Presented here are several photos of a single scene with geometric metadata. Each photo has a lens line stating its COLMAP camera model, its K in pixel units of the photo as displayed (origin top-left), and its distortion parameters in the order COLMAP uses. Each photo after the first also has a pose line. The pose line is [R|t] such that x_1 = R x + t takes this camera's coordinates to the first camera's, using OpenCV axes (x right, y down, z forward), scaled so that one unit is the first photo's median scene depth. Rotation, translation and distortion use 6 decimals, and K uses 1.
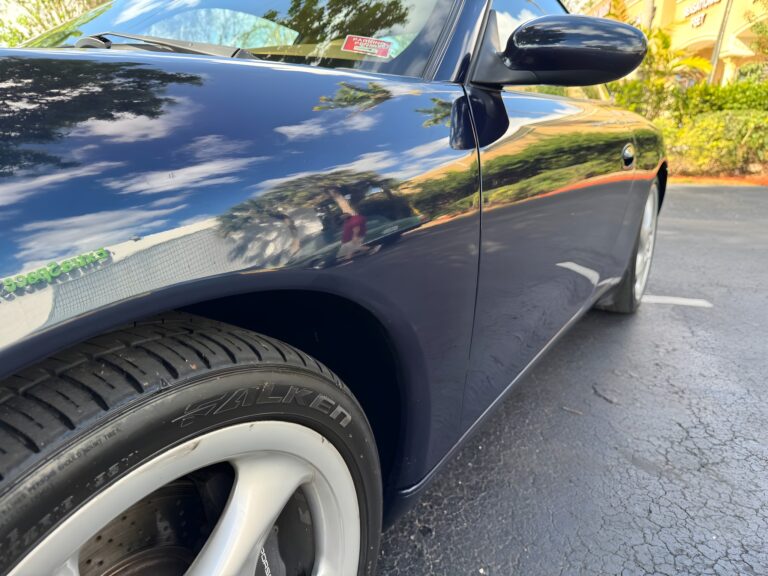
lens RADIAL K [[557.1, 0, 388.2], [0, 557.1, 286.8], [0, 0, 1]] dist [0.010133, -0.003793]
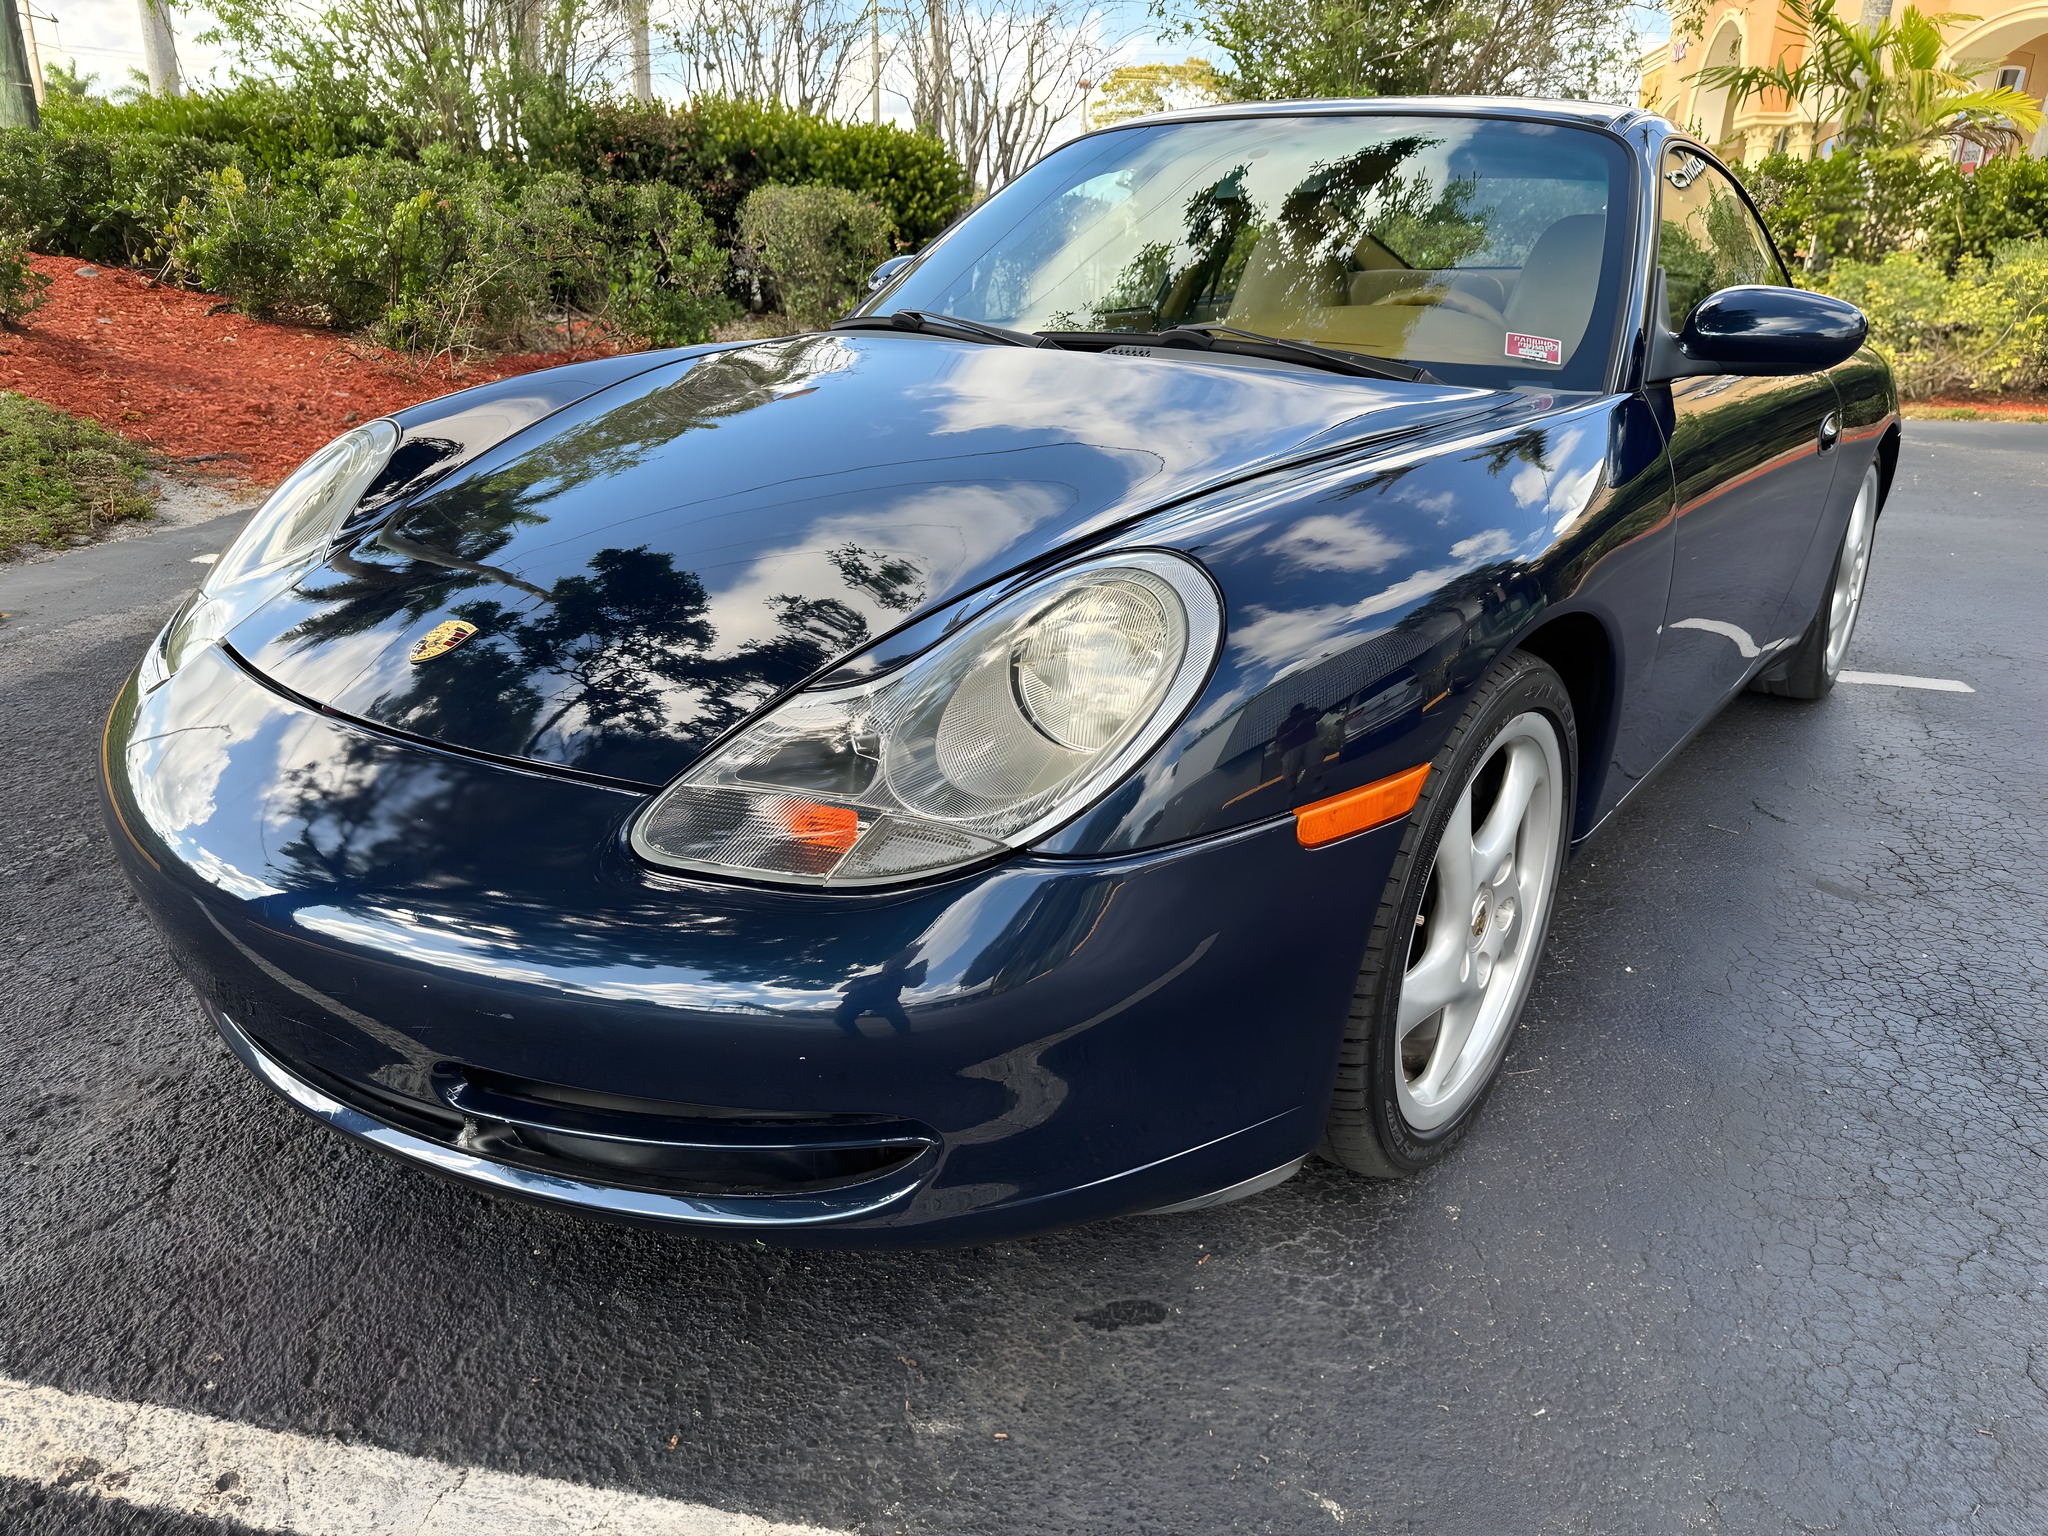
lens RADIAL K [[1485.6, 0, 1010.8], [0, 1485.6, 769.0], [0, 0, 1]] dist [0.010133, -0.003793]
pose [[0.997027, 0.017833, -0.074958, -0.250909], [-0.013174, 0.997976, 0.062204, 0.034502], [0.075916, -0.061032, 0.995245, -0.537747]]
